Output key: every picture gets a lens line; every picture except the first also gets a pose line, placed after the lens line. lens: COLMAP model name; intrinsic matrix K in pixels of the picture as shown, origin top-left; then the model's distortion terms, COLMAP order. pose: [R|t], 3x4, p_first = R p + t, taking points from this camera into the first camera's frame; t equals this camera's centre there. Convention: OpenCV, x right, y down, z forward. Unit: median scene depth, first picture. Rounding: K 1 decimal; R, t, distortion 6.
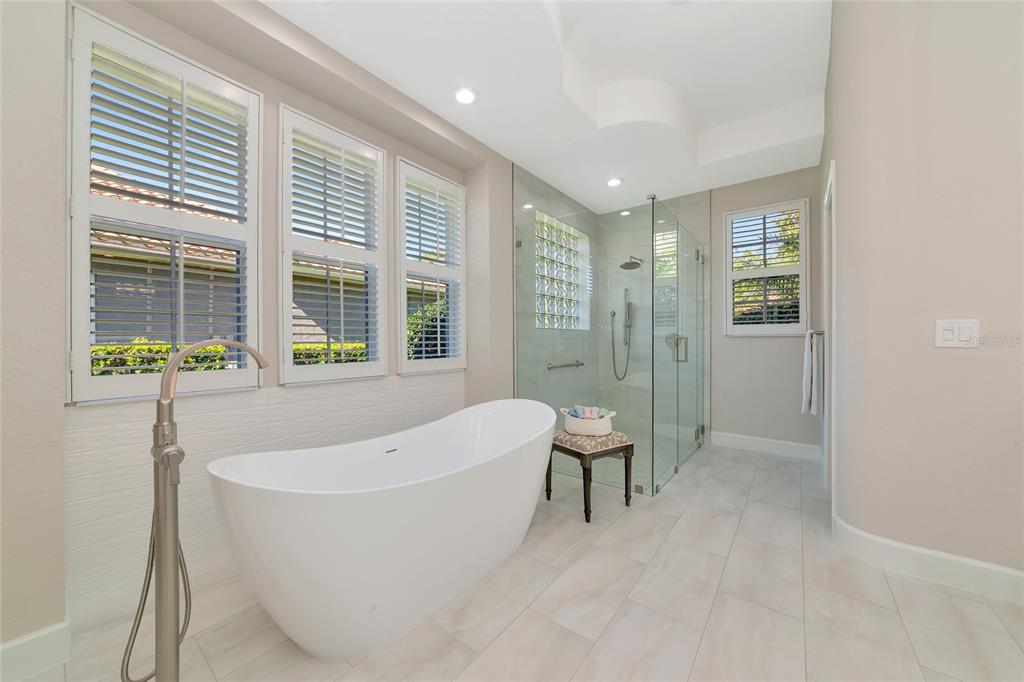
lens RADIAL K [[374.7, 0, 501.8], [0, 374.7, 339.4], [0, 0, 1]] dist [0.017893, -0.007319]
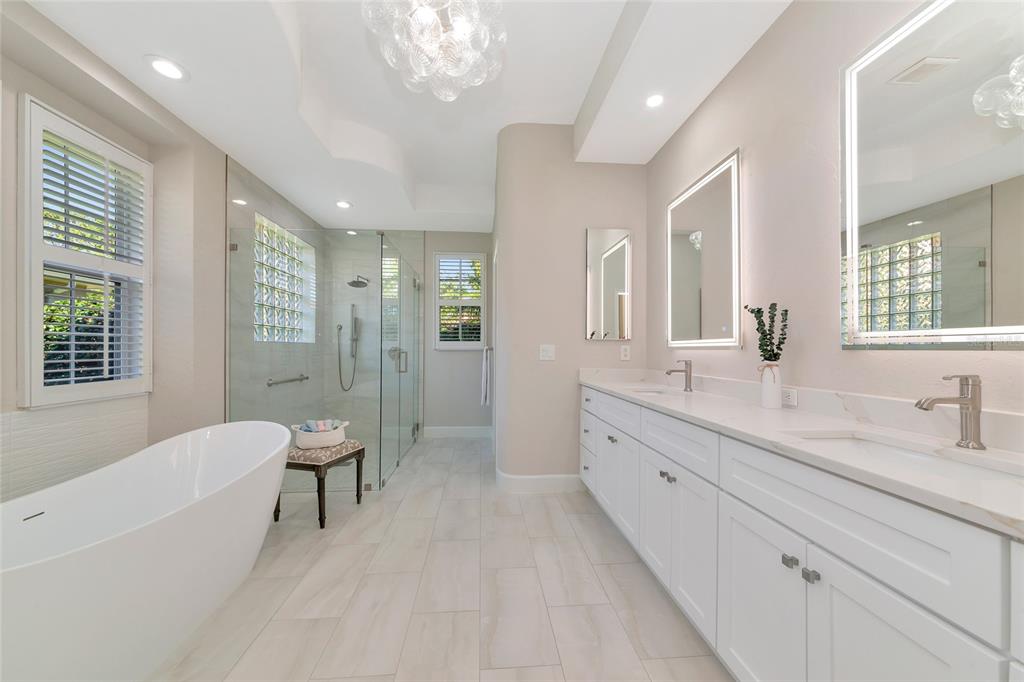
lens RADIAL K [[369.9, 0, 509.8], [0, 369.9, 345.0], [0, 0, 1]] dist [-0.000267, -0.000027]
pose [[0.735918, 0.008889, 0.677013, -0.069619], [-0.005067, 0.999958, -0.007621, -0.020619], [-0.677052, 0.002177, 0.735932, -0.096272]]
